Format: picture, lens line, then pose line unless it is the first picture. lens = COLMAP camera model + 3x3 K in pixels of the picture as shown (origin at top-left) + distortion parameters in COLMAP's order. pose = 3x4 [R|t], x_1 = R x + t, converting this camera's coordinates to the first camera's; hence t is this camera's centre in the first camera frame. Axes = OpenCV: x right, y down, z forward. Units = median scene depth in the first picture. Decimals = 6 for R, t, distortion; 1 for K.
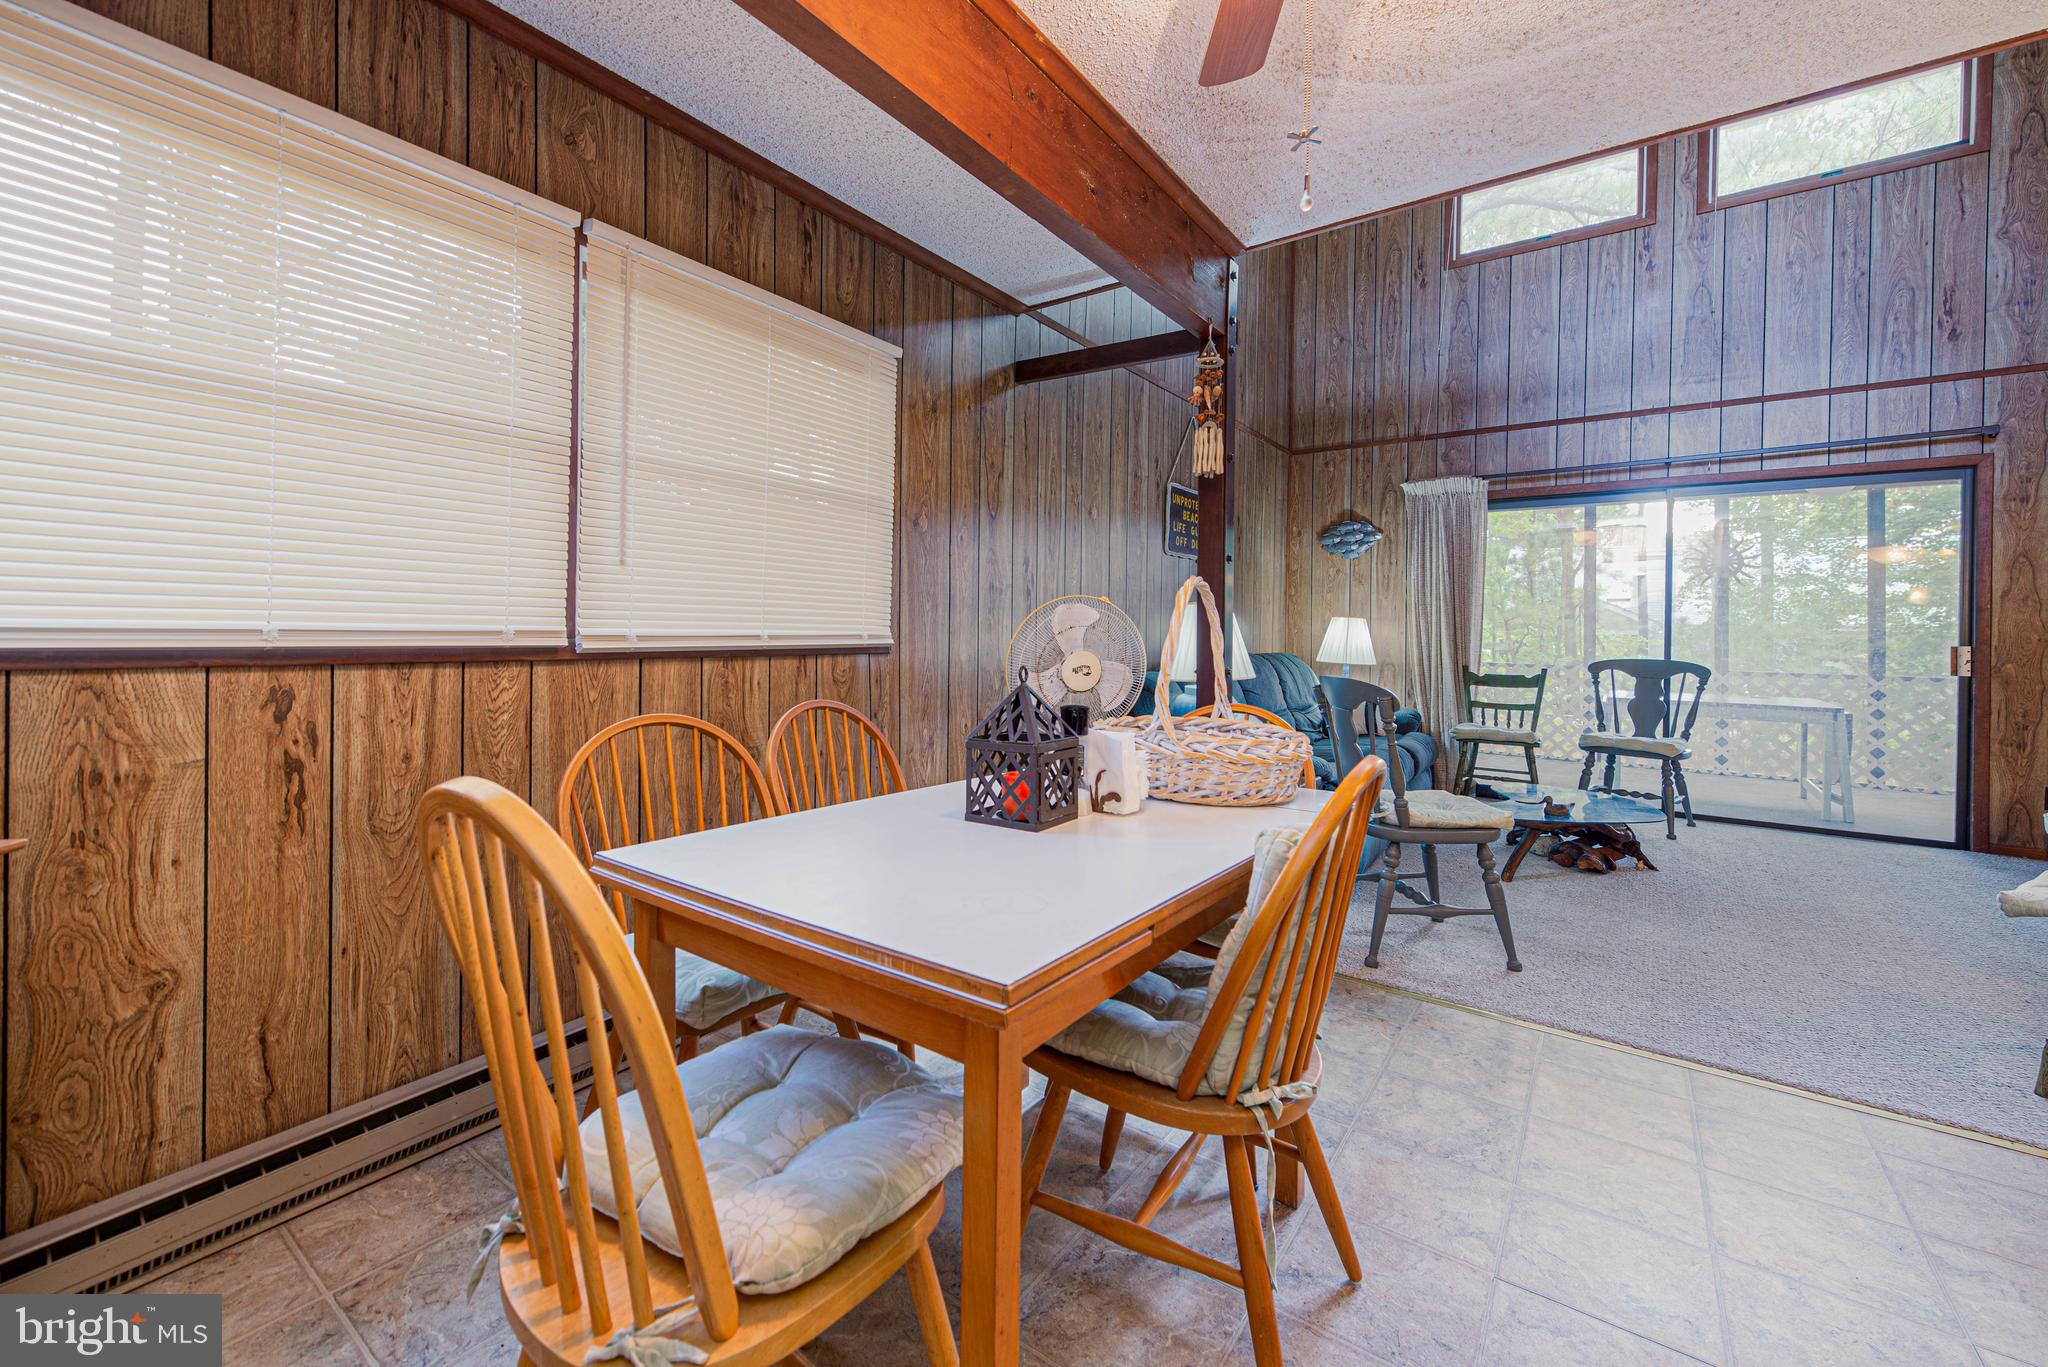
lens RADIAL K [[829.3, 0, 992.7], [0, 829.3, 634.7], [0, 0, 1]] dist [0.004525, -0.000814]
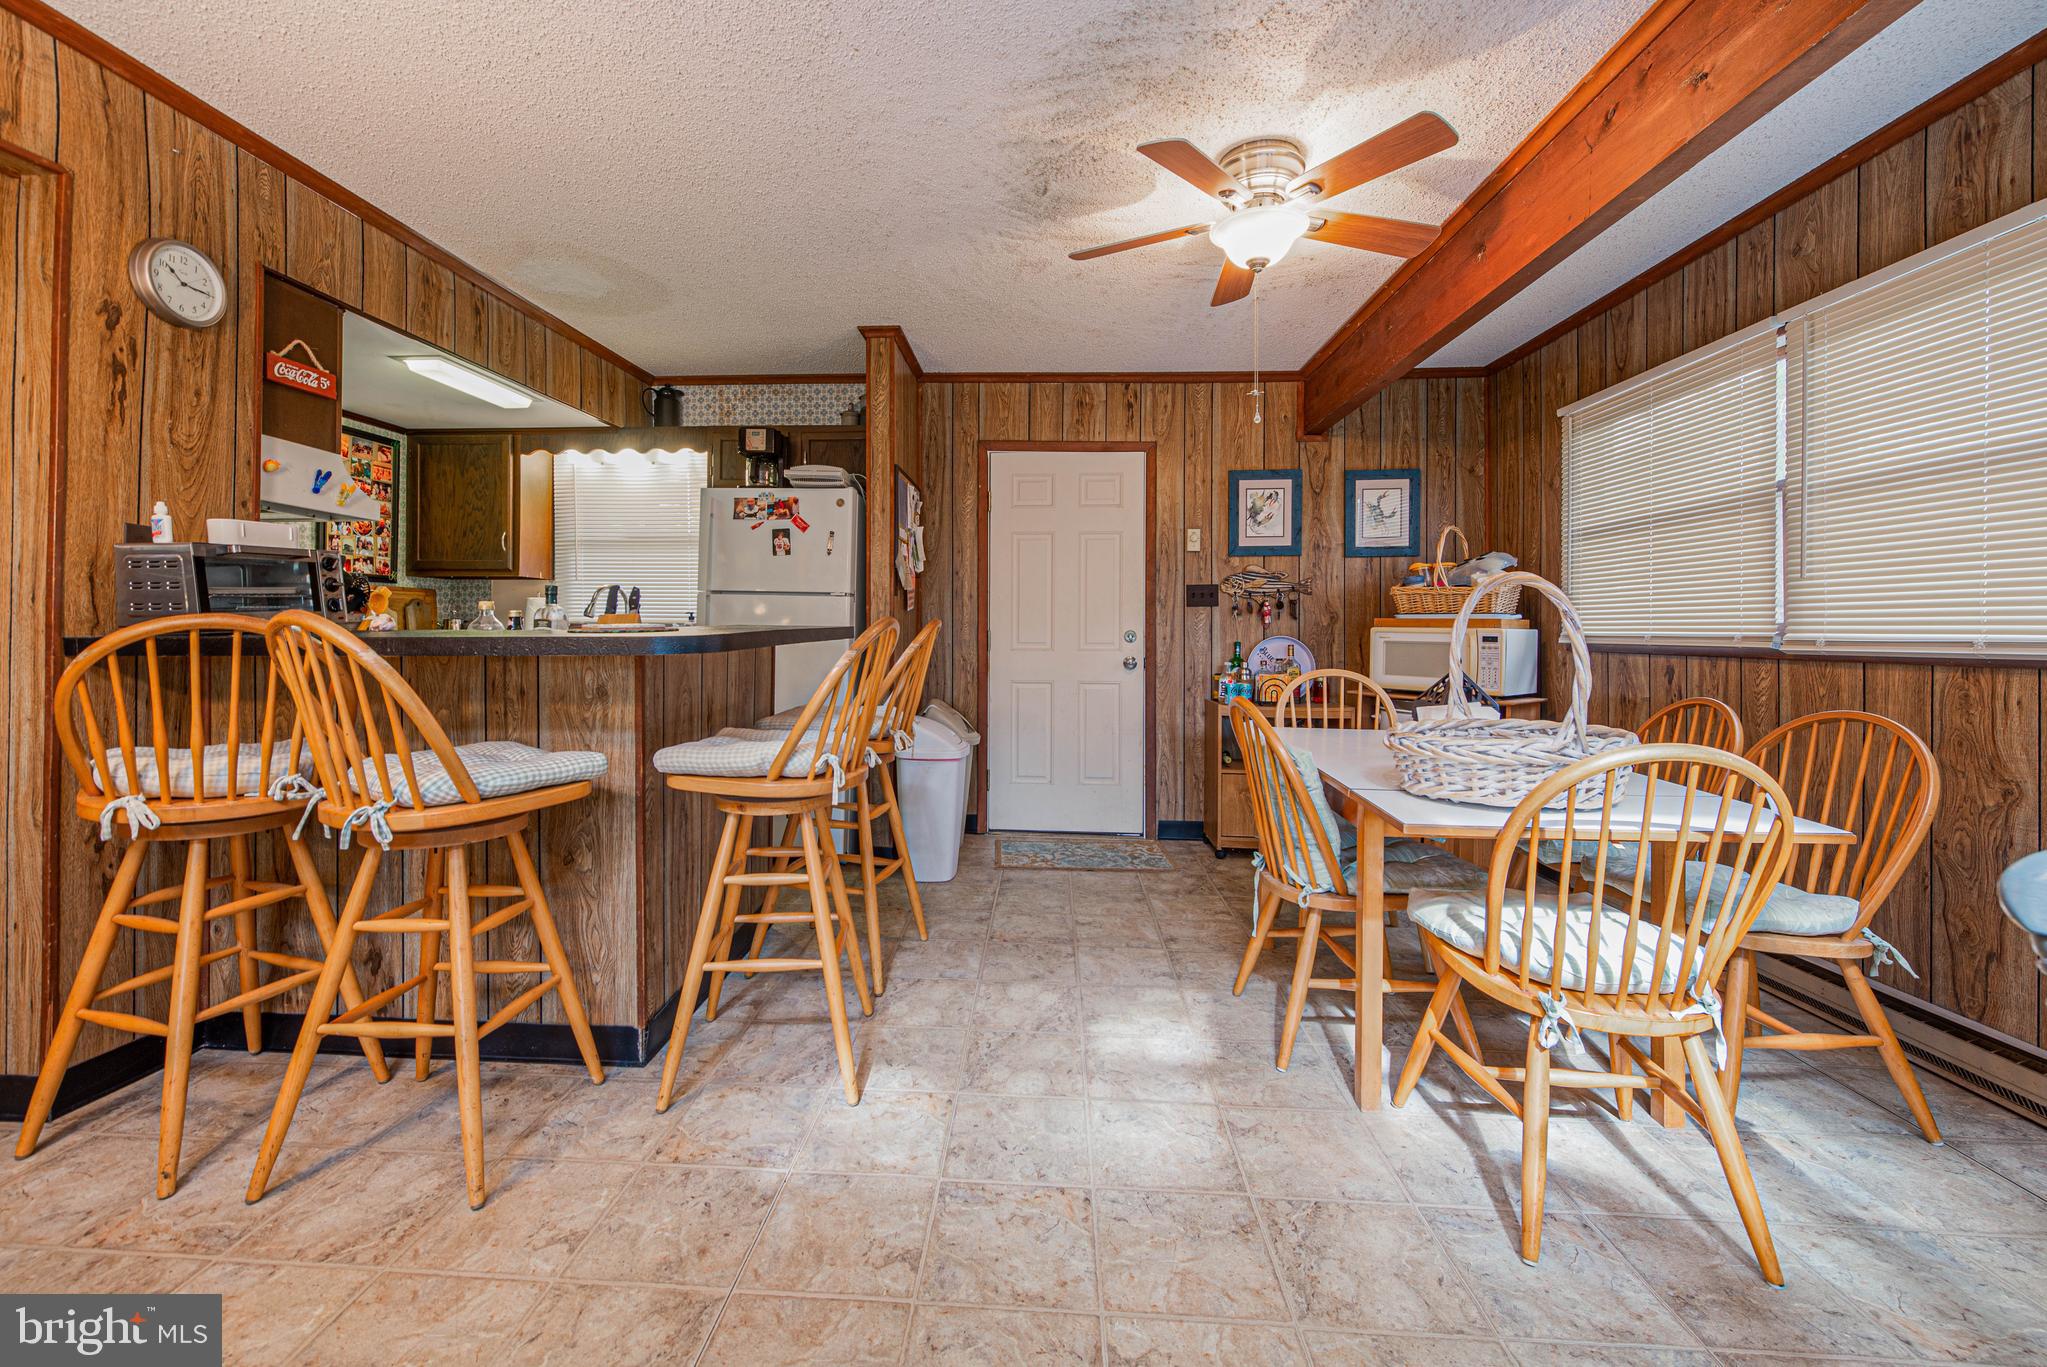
lens RADIAL K [[831.8, 0, 997.0], [0, 831.8, 633.7], [0, 0, 1]] dist [0.007860, -0.000302]
pose [[-0.837577, -0.012654, -0.546172, 0.470686], [-0.014096, 0.999899, -0.001550, 0.003809], [0.546137, 0.006401, -0.837672, 0.549160]]
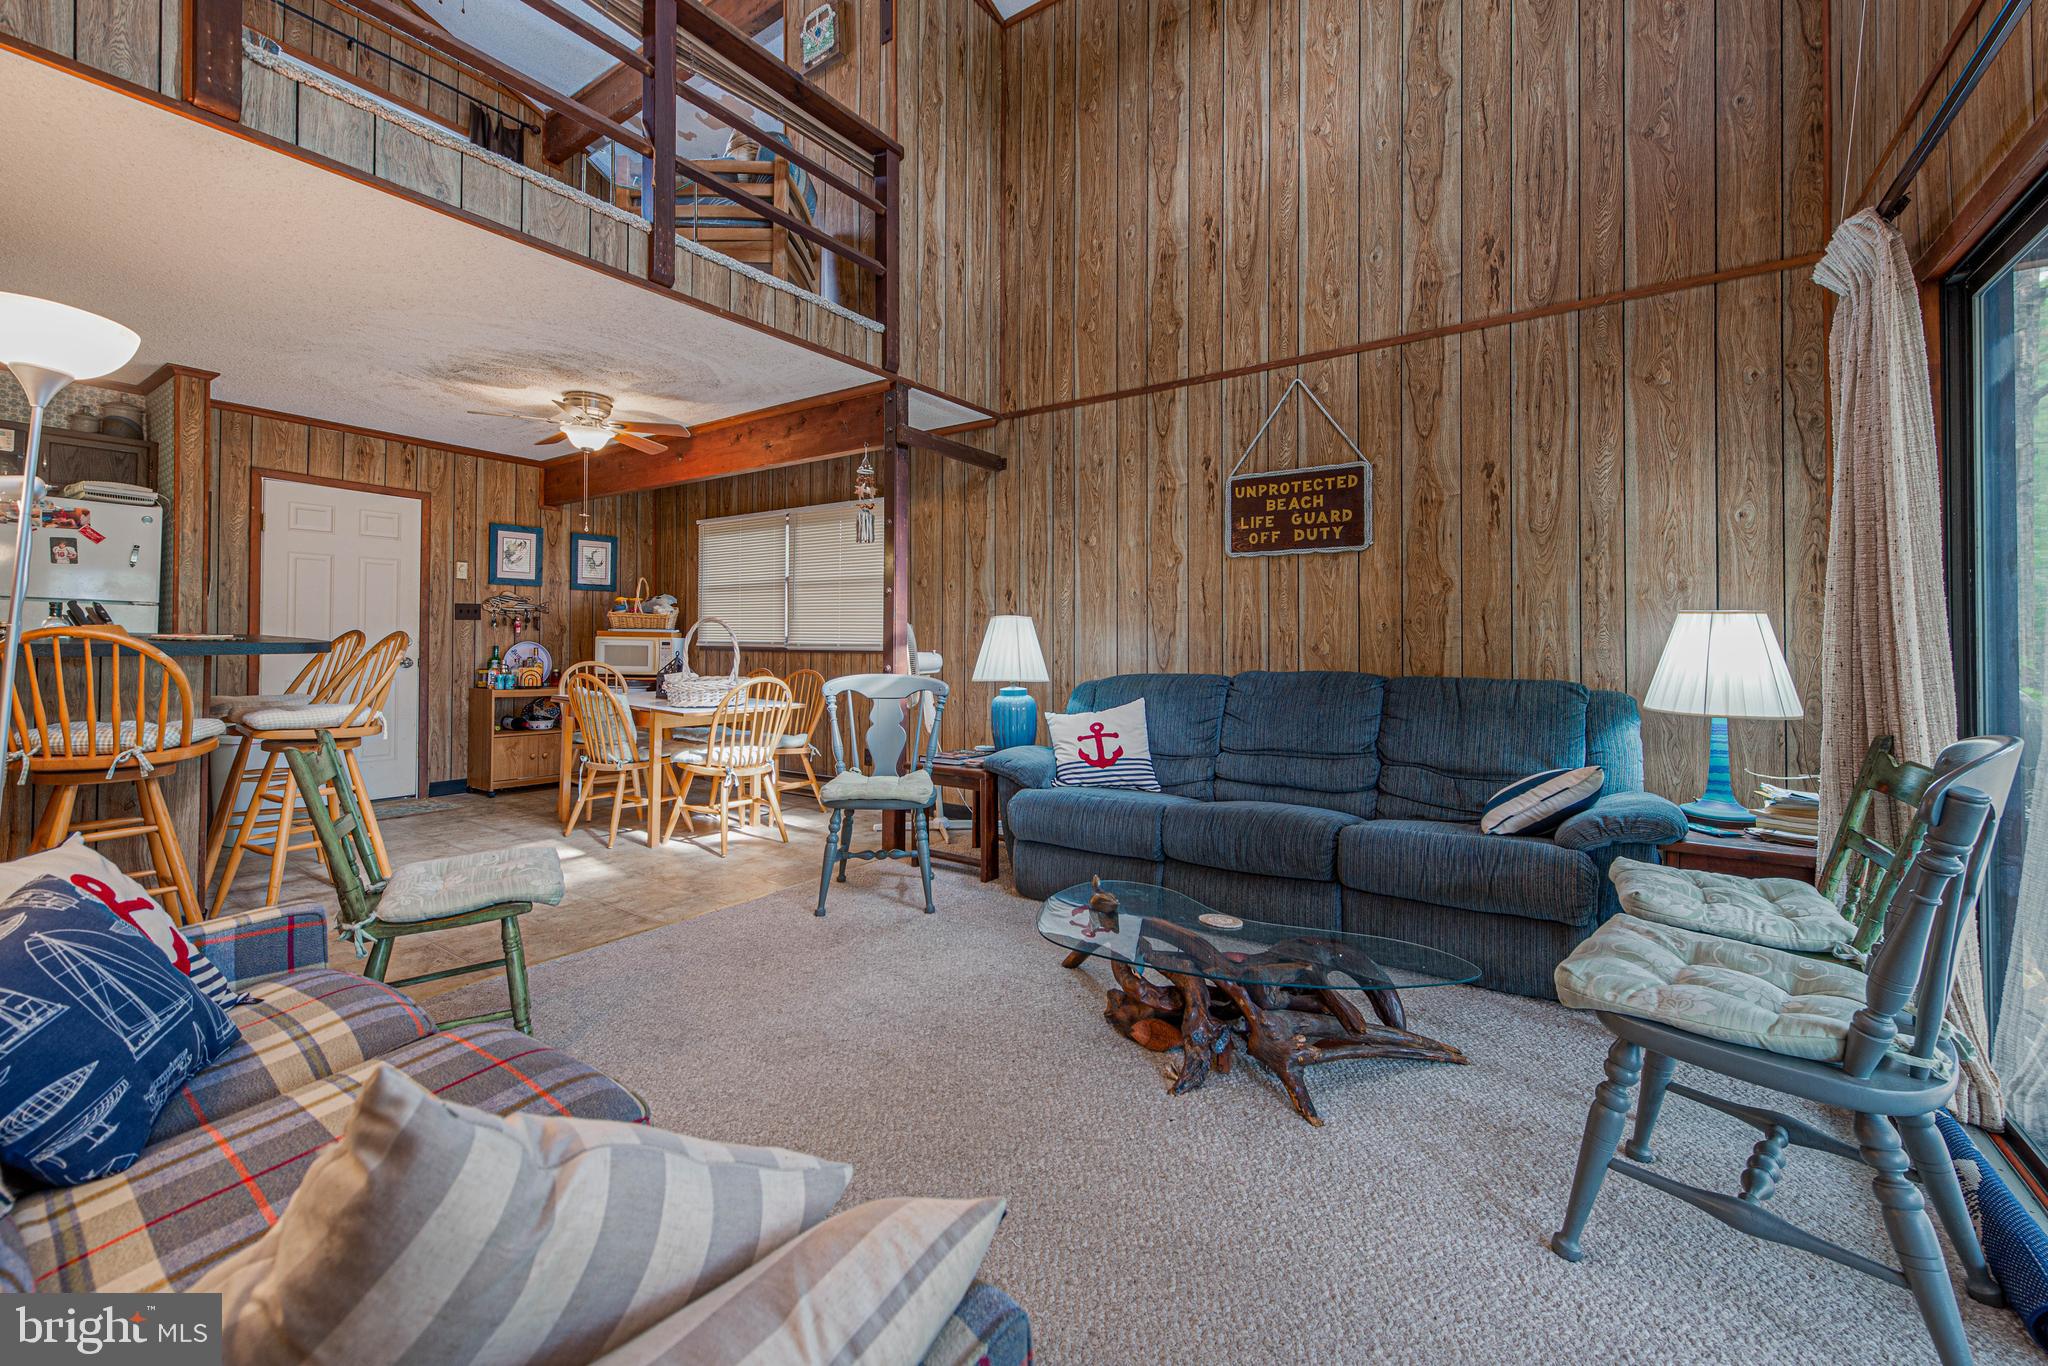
lens RADIAL K [[829.3, 0, 992.7], [0, 829.3, 634.2], [0, 0, 1]] dist [0.004525, -0.000814]
pose [[0.014987, -0.018803, -0.999711, 1.004039], [-0.010907, 0.999761, -0.018967, 0.005668], [0.999828, 0.011188, 0.014779, 0.664651]]
